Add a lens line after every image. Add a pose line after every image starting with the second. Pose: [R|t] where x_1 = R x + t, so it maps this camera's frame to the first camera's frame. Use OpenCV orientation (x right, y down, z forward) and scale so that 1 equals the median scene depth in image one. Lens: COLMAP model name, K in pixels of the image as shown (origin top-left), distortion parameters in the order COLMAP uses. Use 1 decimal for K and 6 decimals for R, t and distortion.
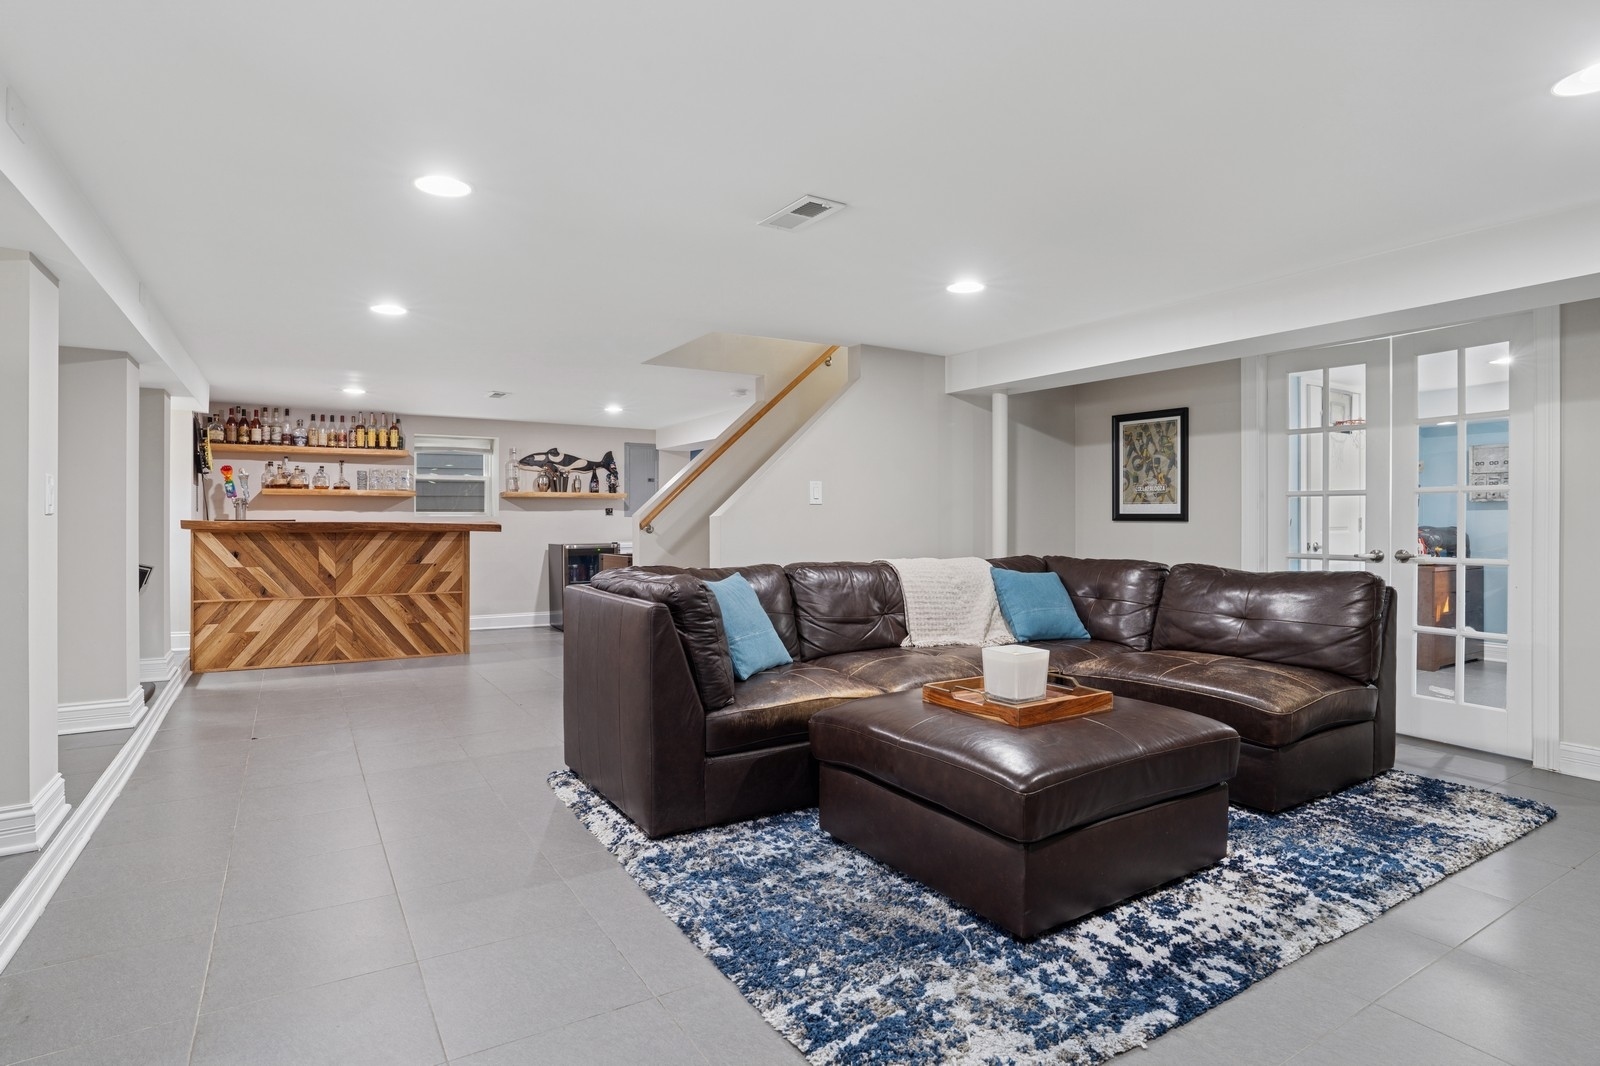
lens RADIAL K [[827.5, 0, 793.3], [0, 827.5, 529.8], [0, 0, 1]] dist [-0.022970, -0.000421]
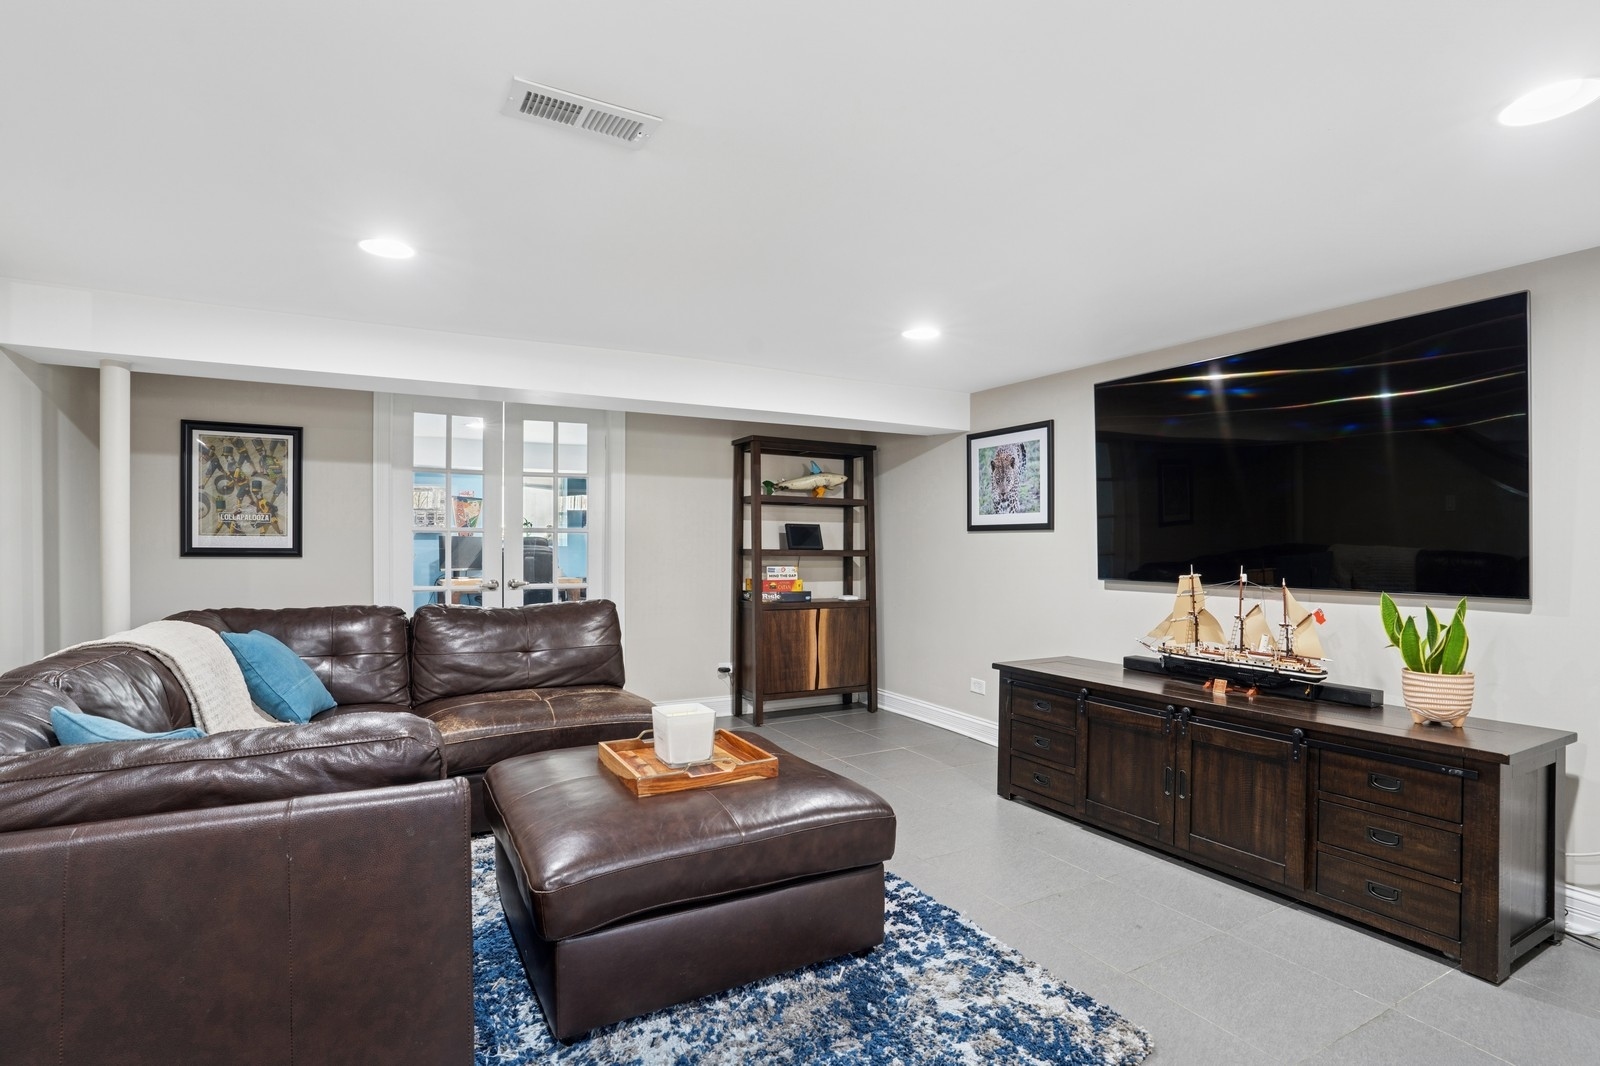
lens RADIAL K [[791.0, 0, 800.0], [0, 791.0, 533.0], [0, 0, 1]] dist [-0.034379, -0.000055]
pose [[0.058489, 0.007288, 0.998261, -0.912692], [0.007659, 0.999941, -0.007749, -0.070020], [-0.998259, 0.008099, 0.058430, 1.175360]]
